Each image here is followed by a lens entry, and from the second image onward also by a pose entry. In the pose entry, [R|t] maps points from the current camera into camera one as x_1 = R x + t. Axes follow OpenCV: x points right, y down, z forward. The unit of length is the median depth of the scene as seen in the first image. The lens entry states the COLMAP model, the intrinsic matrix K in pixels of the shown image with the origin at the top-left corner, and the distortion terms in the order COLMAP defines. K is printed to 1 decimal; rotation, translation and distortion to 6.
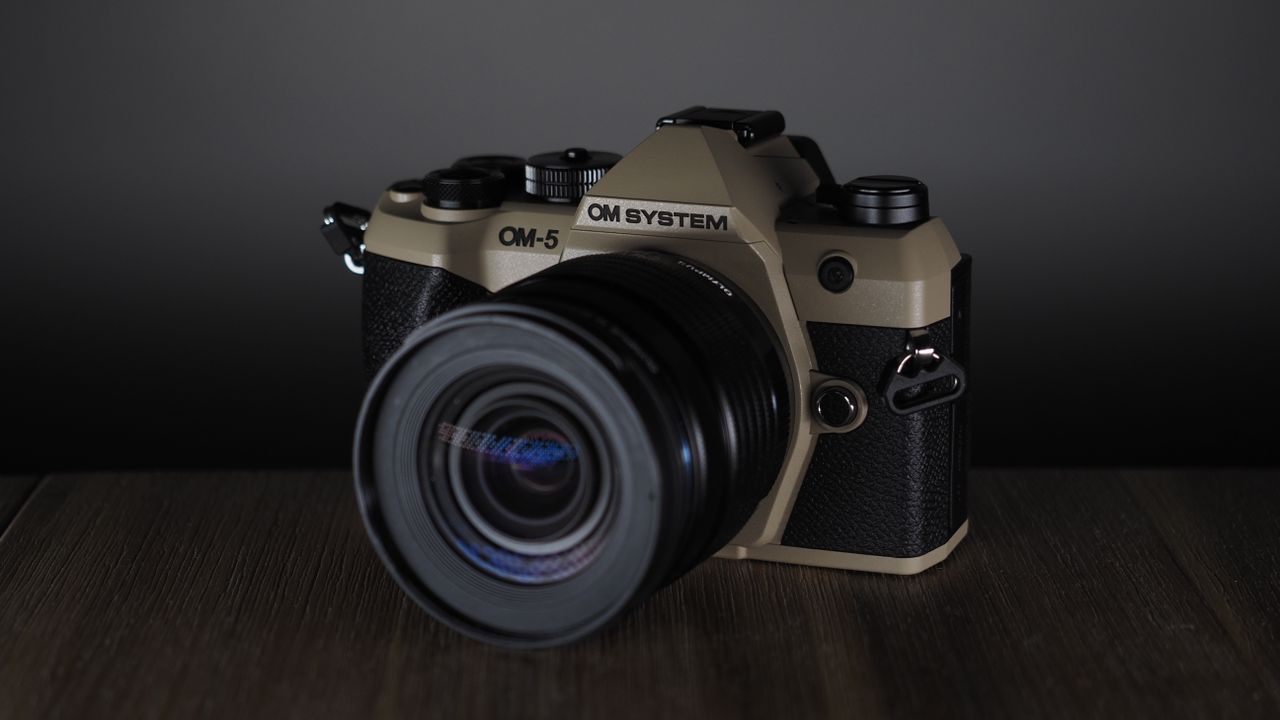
lens RADIAL K [[3007.1, 0, 640.0], [0, 3007.1, 360.0], [0, 0, 1]] dist [0.044072, 0.187028]
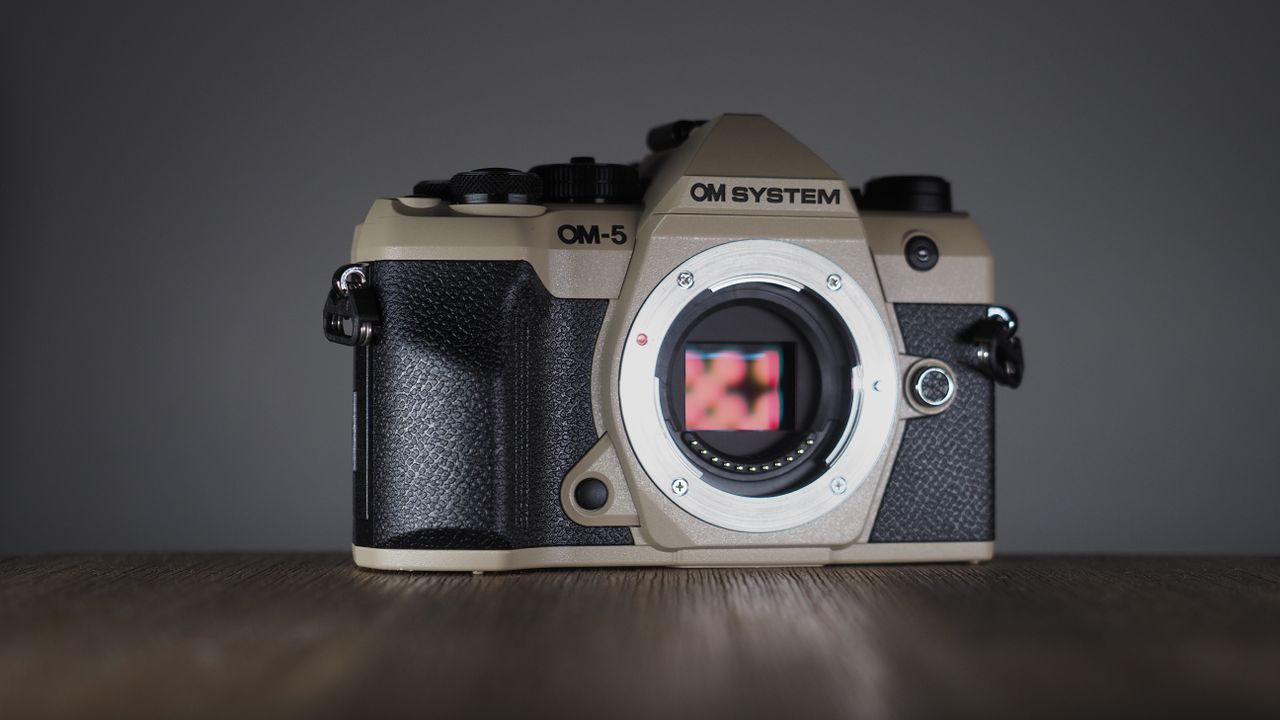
lens RADIAL K [[3007.1, 0, 640.0], [0, 3007.1, 360.0], [0, 0, 1]] dist [0.044072, 0.187028]
pose [[0.742249, 0.020468, 0.669812, -0.663239], [0.147265, 0.970117, -0.192836, 0.182258], [-0.653743, 0.241772, 0.717054, 0.348482]]
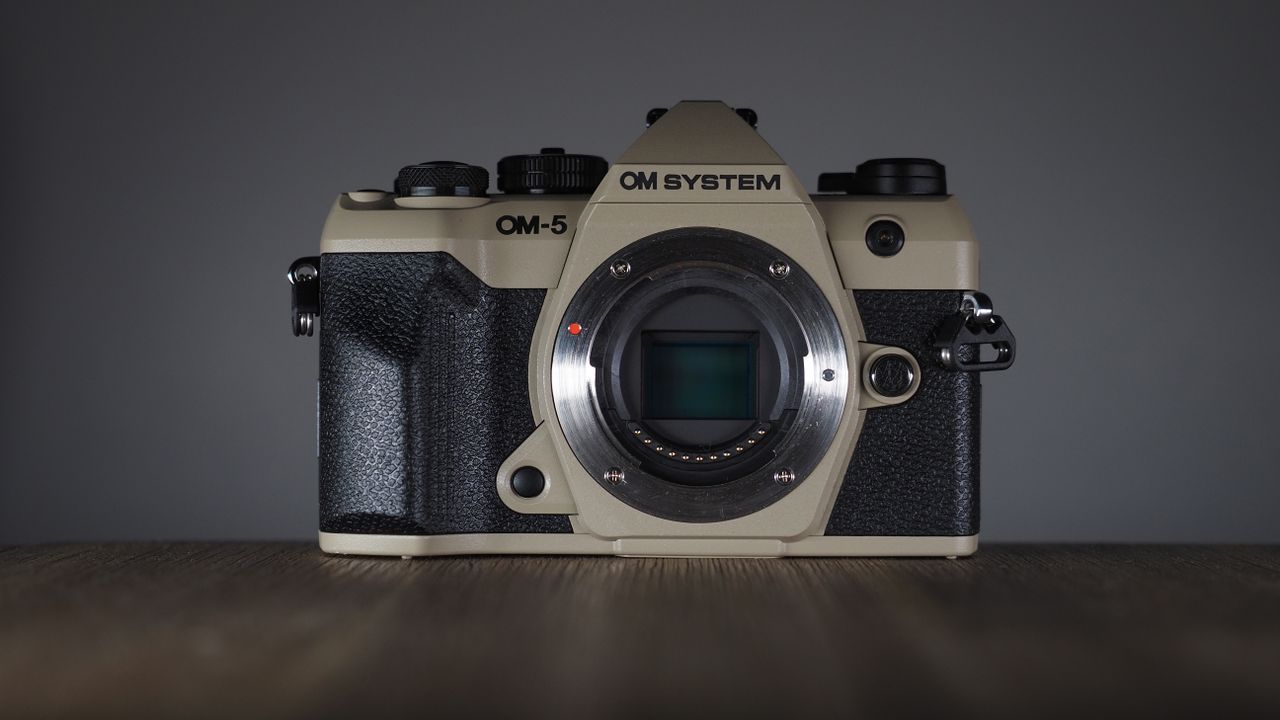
lens RADIAL K [[3007.1, 0, 640.0], [0, 3007.1, 360.0], [0, 0, 1]] dist [0.044072, 0.187028]
pose [[0.922278, 0.016107, 0.386190, -0.376335], [0.078097, 0.970759, -0.226995, 0.220624], [-0.378554, 0.239513, 0.894053, 0.169684]]
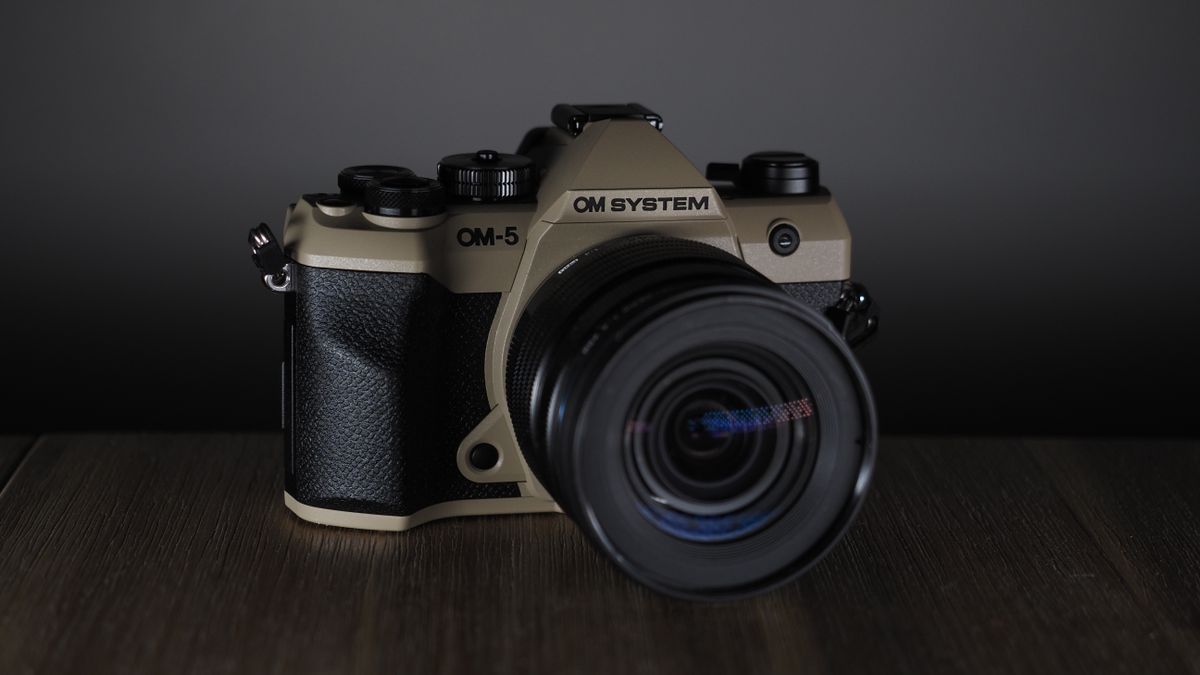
lens RADIAL K [[2819.2, 0, 600.0], [0, 2819.2, 337.5], [0, 0, 1]] dist [0.044072, 0.187028]
pose [[0.779665, -0.113166, 0.615886, -0.638840], [0.115829, 0.992625, 0.035758, -0.037460], [-0.615391, 0.043458, 0.787023, 0.204691]]
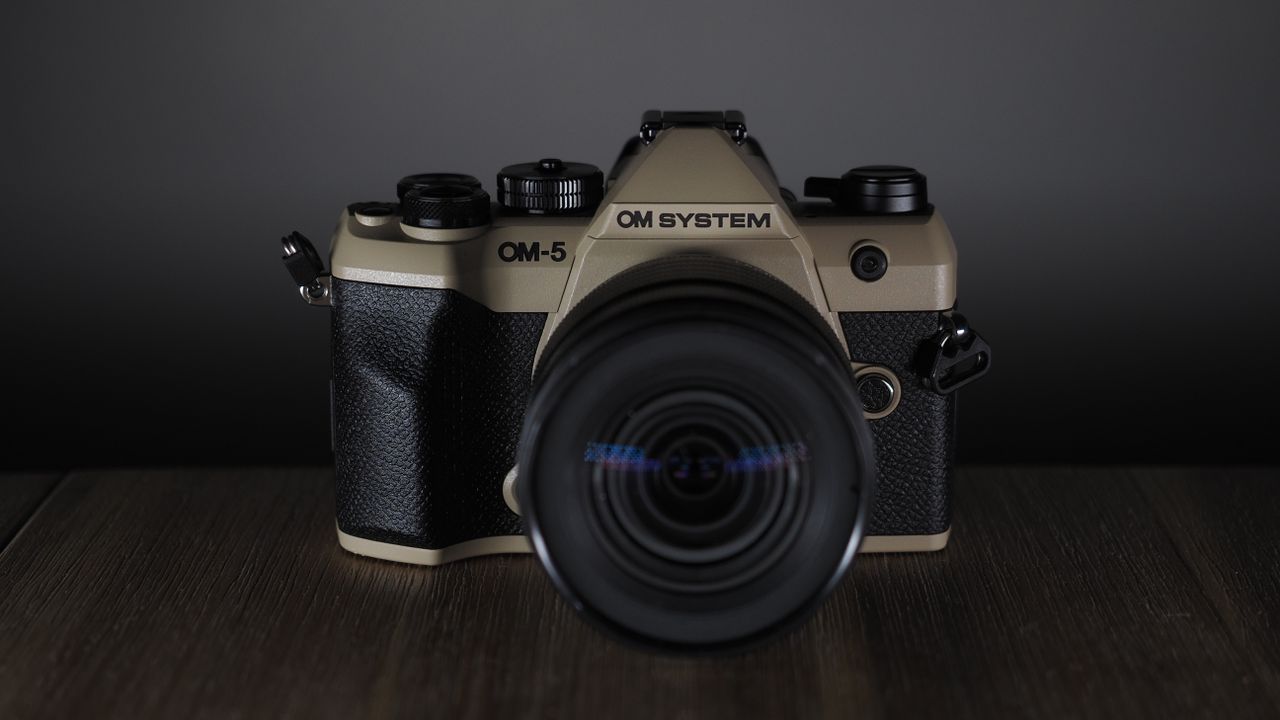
lens RADIAL K [[3007.1, 0, 640.0], [0, 3007.1, 360.0], [0, 0, 1]] dist [0.044072, 0.187028]
pose [[0.914085, -0.083129, 0.396911, -0.407398], [0.088488, 0.996066, 0.004829, -0.007573], [-0.395751, 0.030707, 0.917844, 0.094545]]
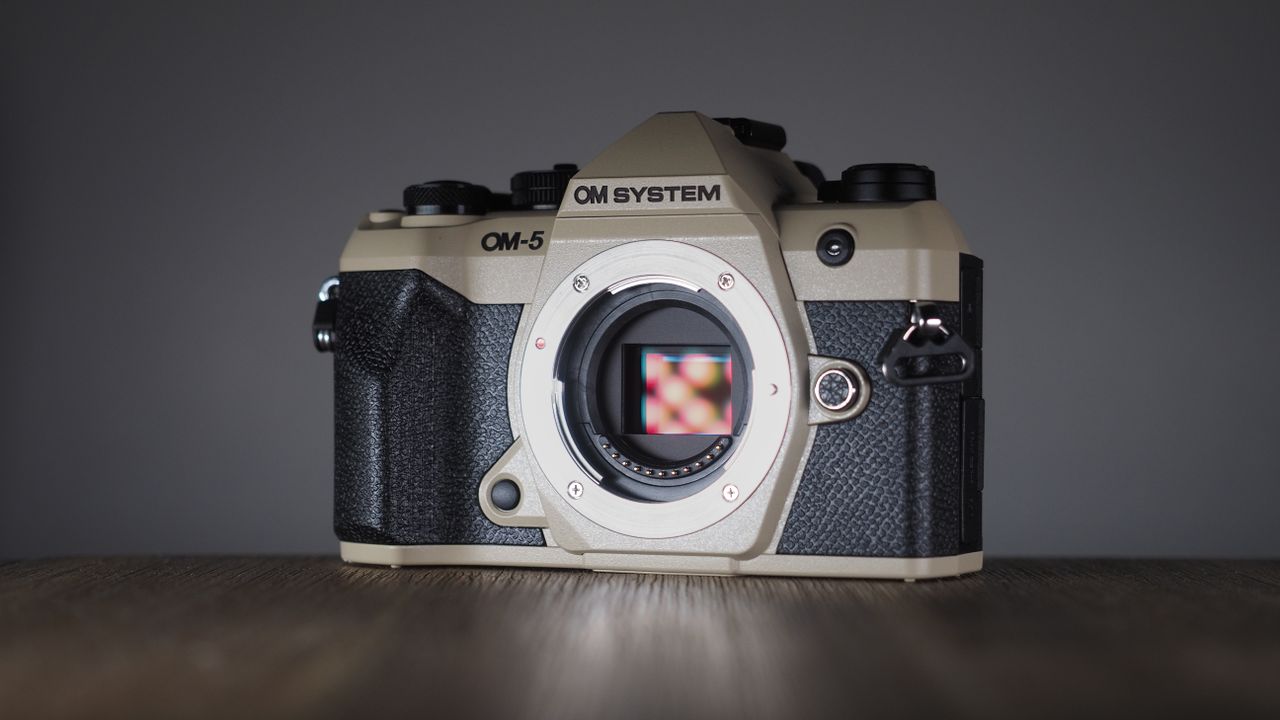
lens RADIAL K [[3007.1, 0, 640.0], [0, 3007.1, 360.0], [0, 0, 1]] dist [0.044072, 0.187028]
pose [[0.999652, 0.014613, -0.021970, 0.024974], [-0.019560, 0.969249, -0.245304, 0.233052], [0.017710, 0.245649, 0.969197, 0.098803]]
